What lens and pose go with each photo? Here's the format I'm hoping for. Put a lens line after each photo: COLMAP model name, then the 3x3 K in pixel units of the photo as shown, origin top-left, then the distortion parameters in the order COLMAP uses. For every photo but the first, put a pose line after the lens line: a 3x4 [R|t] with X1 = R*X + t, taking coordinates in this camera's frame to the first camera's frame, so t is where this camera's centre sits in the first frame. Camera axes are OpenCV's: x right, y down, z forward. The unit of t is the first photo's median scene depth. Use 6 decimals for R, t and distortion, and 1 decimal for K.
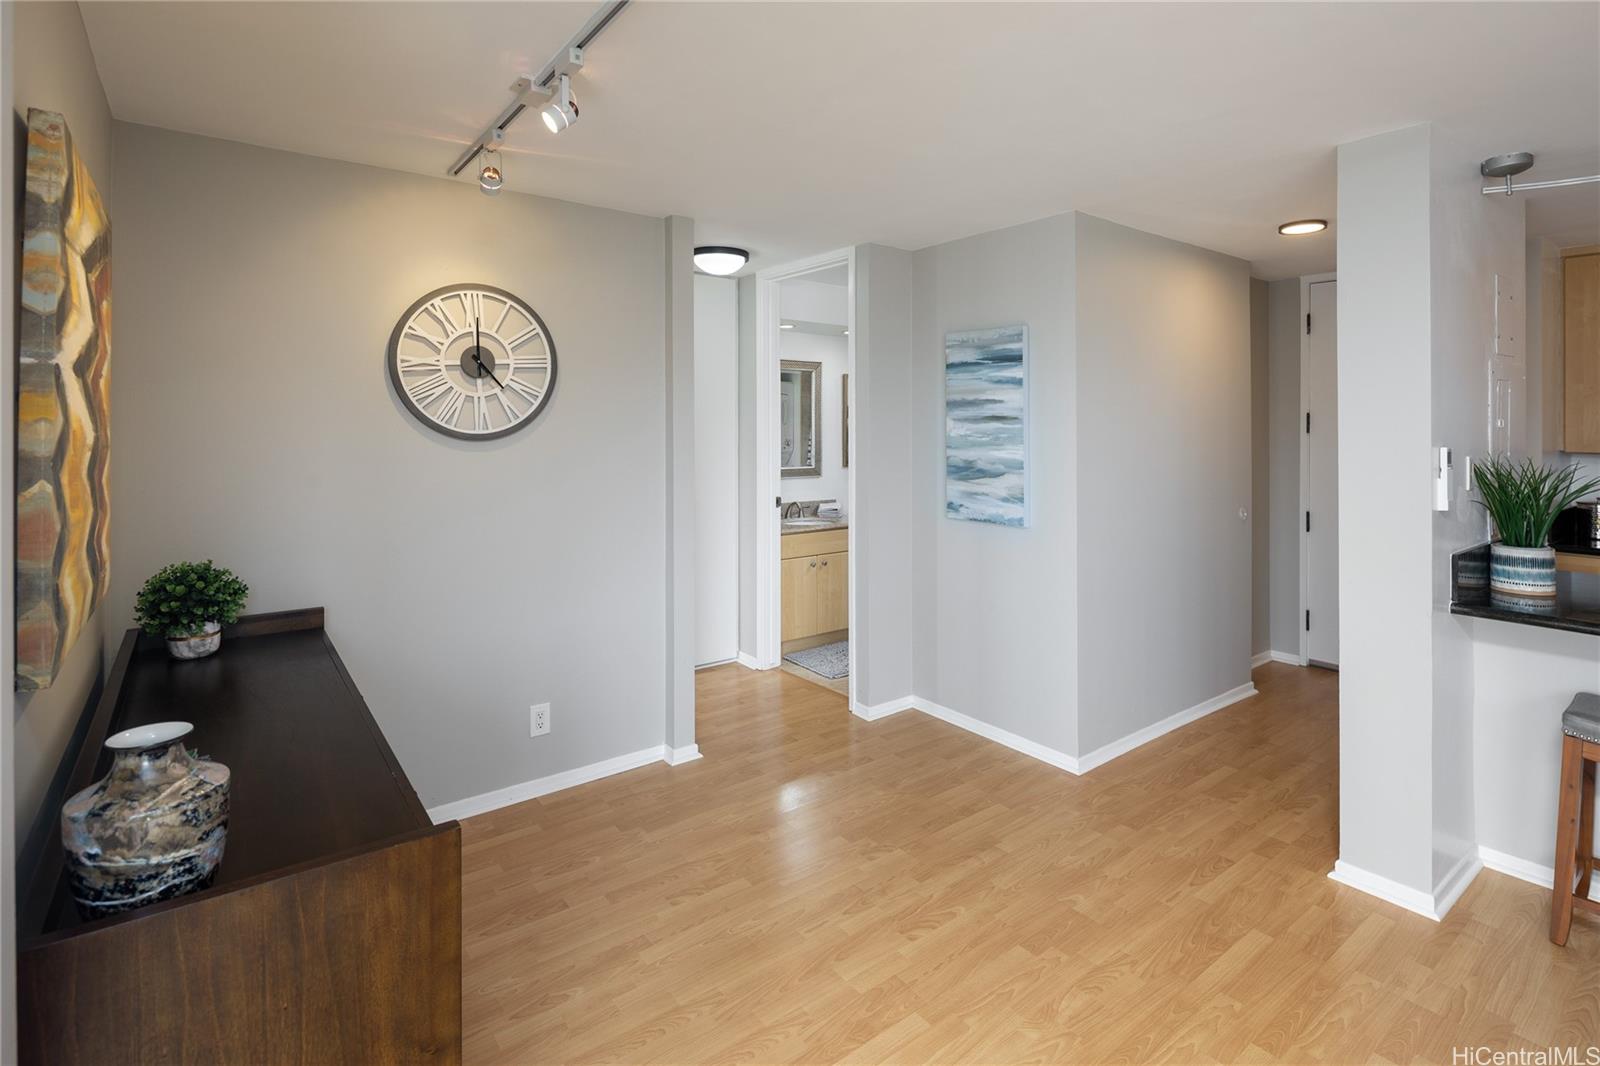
lens RADIAL K [[781.6, 0, 796.8], [0, 781.6, 418.6], [0, 0, 1]] dist [-0.000489, -0.002082]
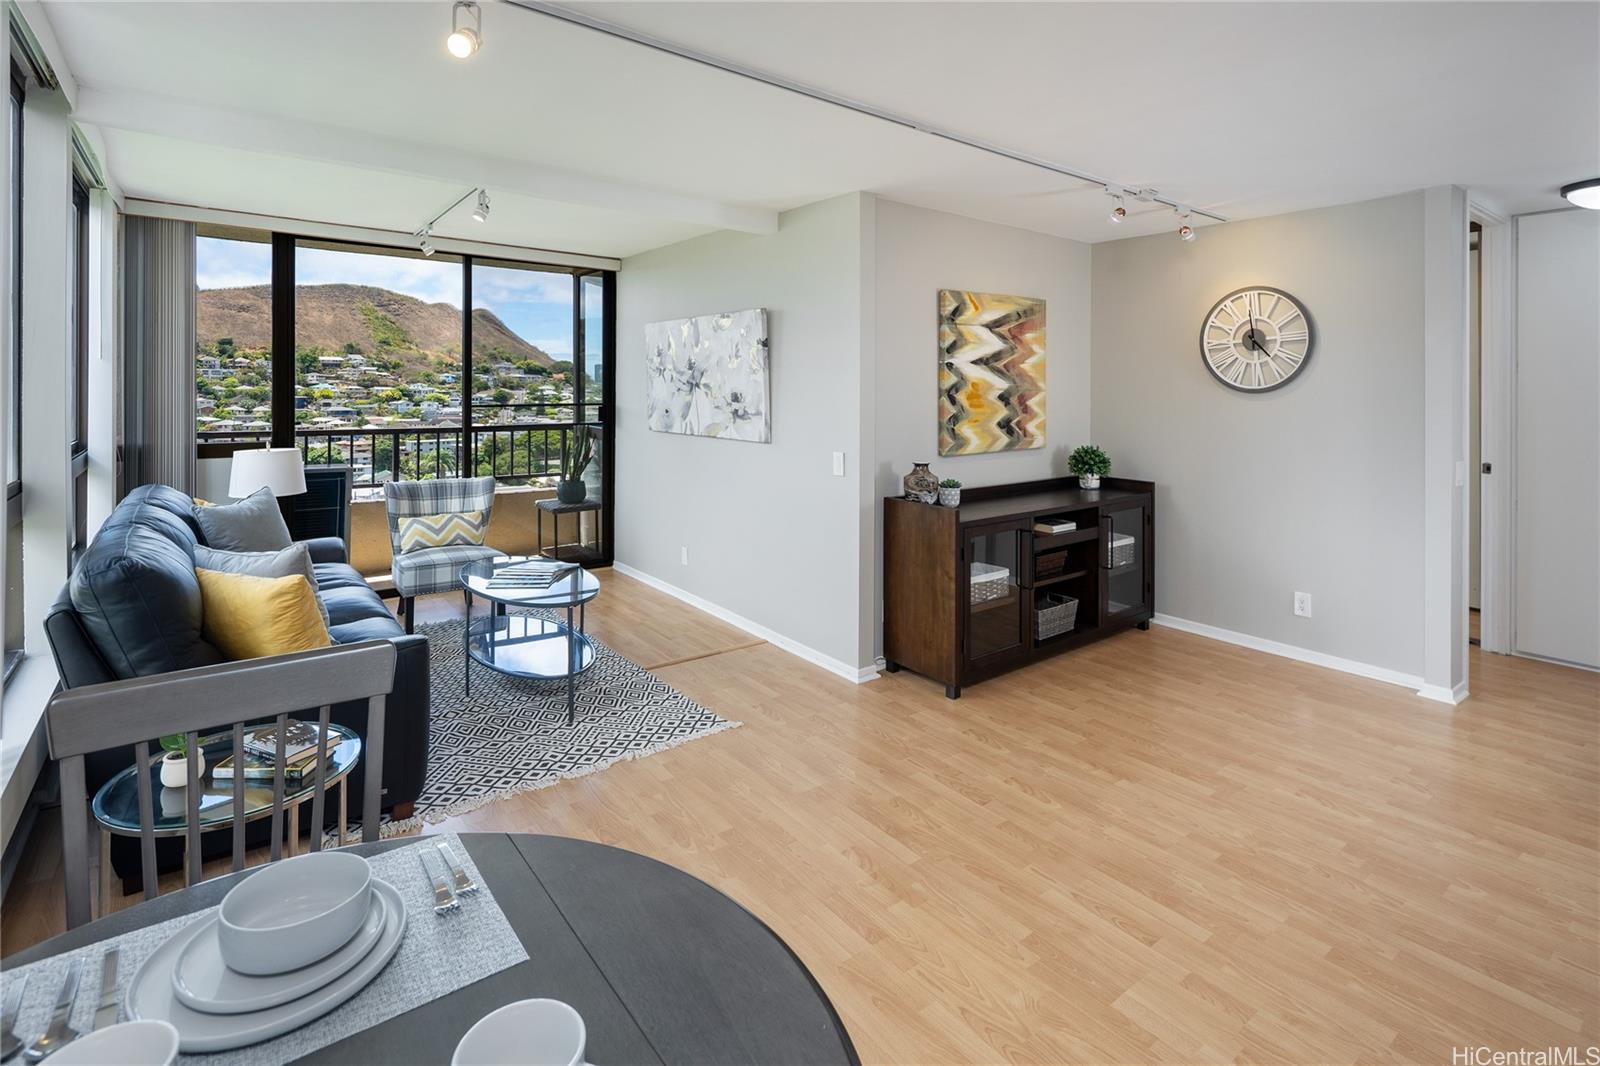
lens RADIAL K [[781.6, 0, 827.5], [0, 781.6, 377.6], [0, 0, 1]] dist [-0.000489, -0.002082]
pose [[0.021776, -0.007342, -0.999736, 1.152569], [-0.000251, 0.999973, -0.007349, 0.010225], [0.999763, 0.000411, 0.021773, 0.187271]]
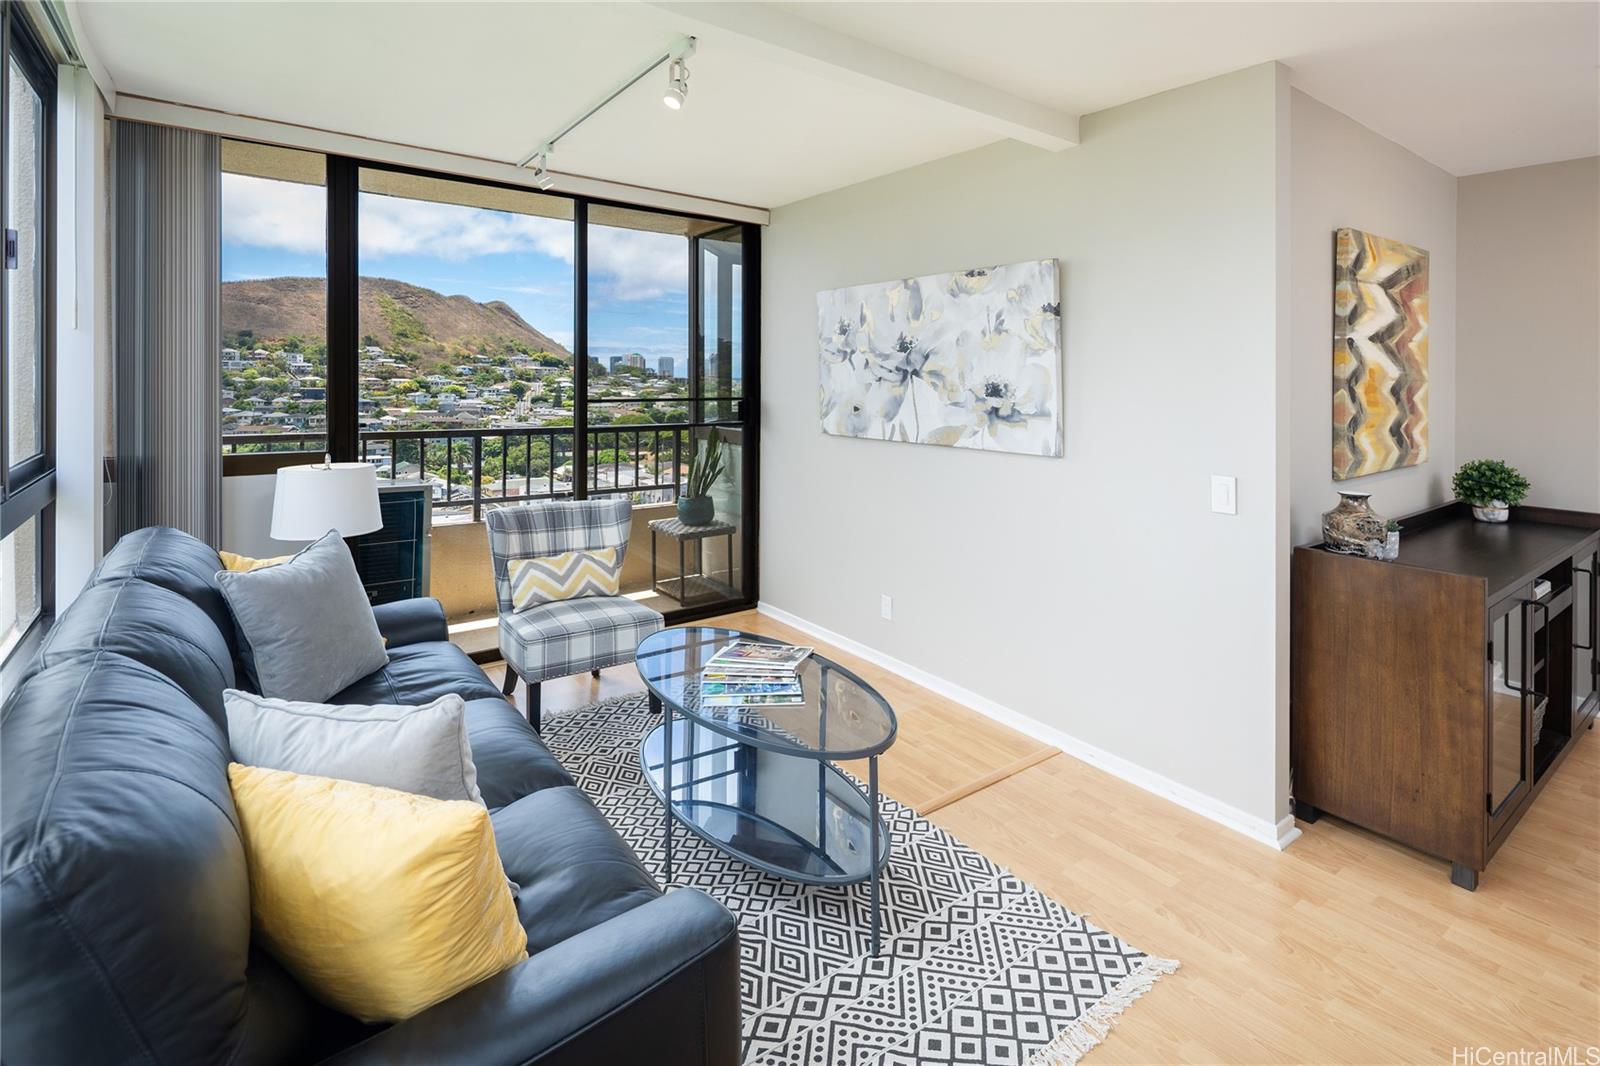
lens RADIAL K [[781.6, 0, 833.0], [0, 781.6, 376.1], [0, 0, 1]] dist [-0.000489, -0.002082]
pose [[0.010475, -0.000102, -0.999945, 0.606396], [-0.002400, 0.999997, -0.000127, 0.020844], [0.999942, 0.002402, 0.010475, -0.242422]]
